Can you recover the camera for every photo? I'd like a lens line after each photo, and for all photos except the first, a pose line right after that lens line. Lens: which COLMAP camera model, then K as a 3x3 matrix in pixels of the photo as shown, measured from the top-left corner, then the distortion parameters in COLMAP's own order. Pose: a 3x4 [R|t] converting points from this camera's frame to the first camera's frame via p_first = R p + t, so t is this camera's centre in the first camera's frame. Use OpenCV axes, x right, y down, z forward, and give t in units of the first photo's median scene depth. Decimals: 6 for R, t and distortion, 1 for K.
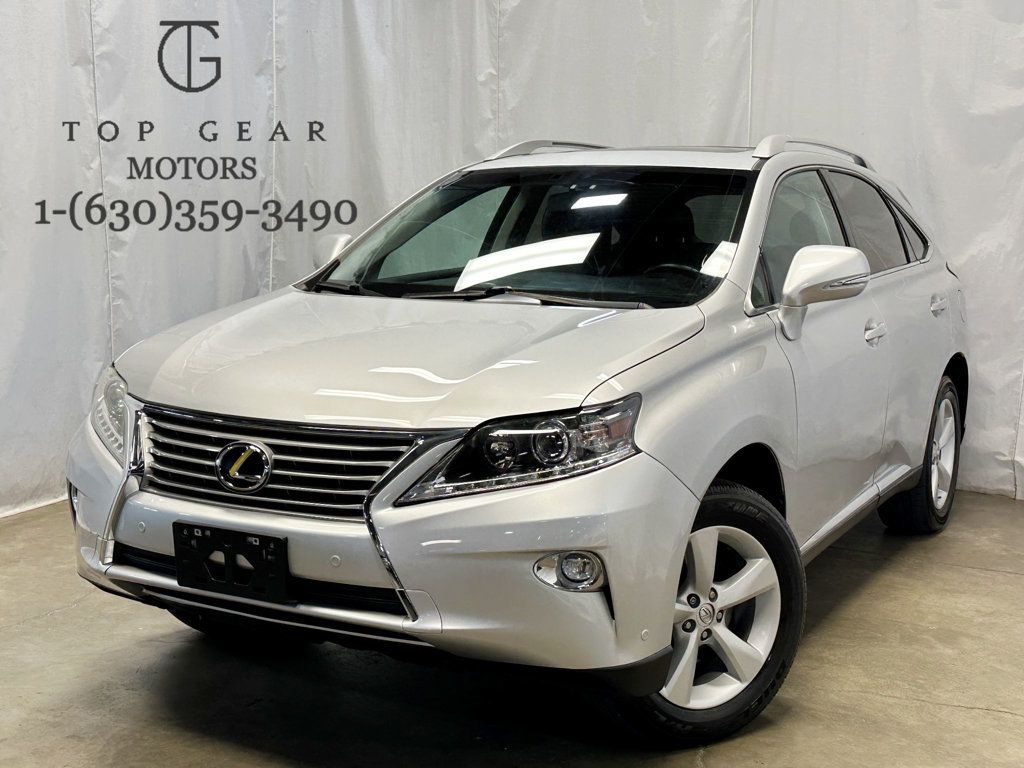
lens RADIAL K [[1317.2, 0, 512.0], [0, 1317.2, 384.0], [0, 0, 1]] dist [0.087423, 0.007755]
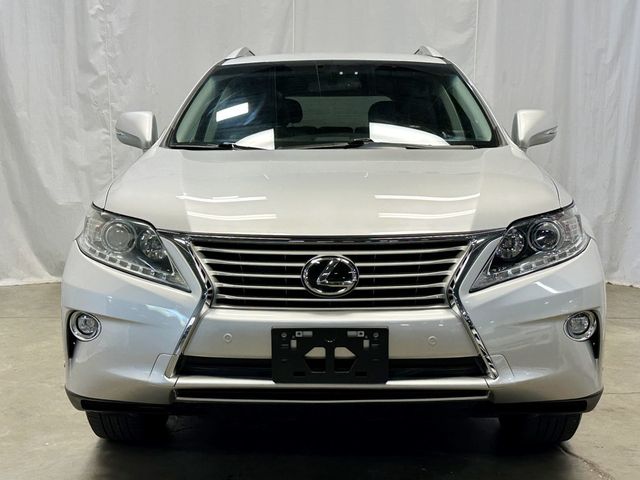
lens RADIAL K [[823.3, 0, 320.0], [0, 823.3, 240.0], [0, 0, 1]] dist [0.087423, 0.007755]
pose [[0.898864, -0.076113, 0.431566, -0.540696], [0.075187, 0.996984, 0.019233, 0.014996], [-0.431729, 0.015160, 0.901876, 0.326491]]
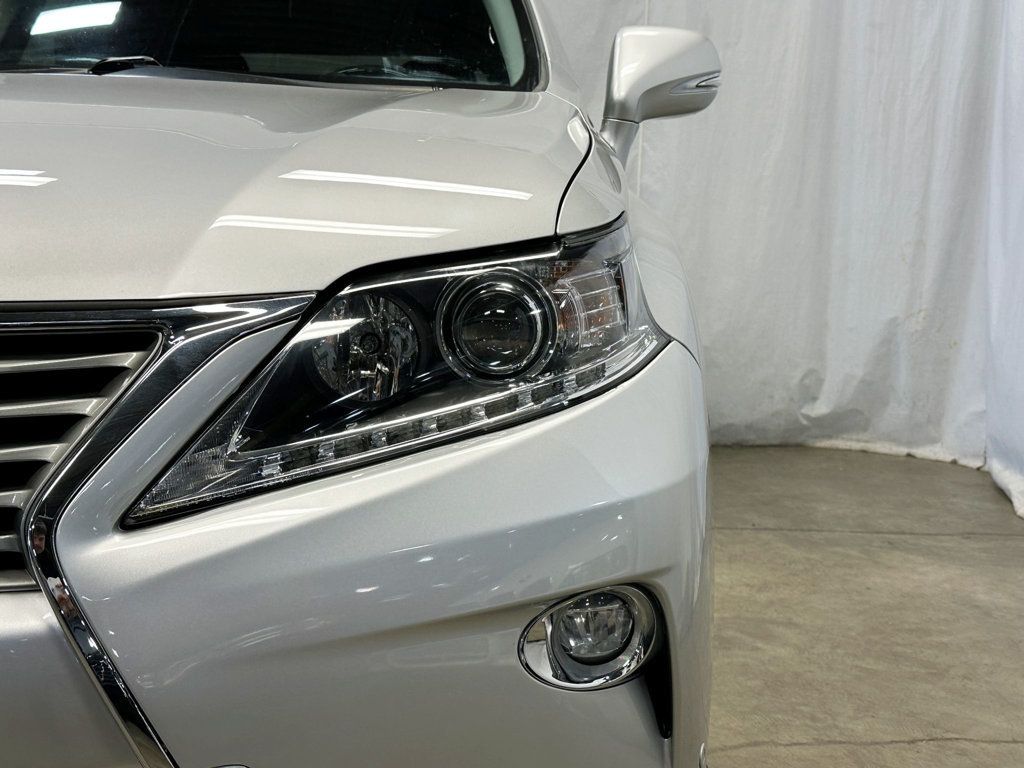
lens RADIAL K [[1317.2, 0, 512.0], [0, 1317.2, 384.0], [0, 0, 1]] dist [0.087423, 0.007755]
pose [[0.901050, -0.062230, 0.429227, -0.138331], [0.052751, 0.998030, 0.033959, 0.048146], [-0.430494, -0.007957, 0.902558, 0.628272]]
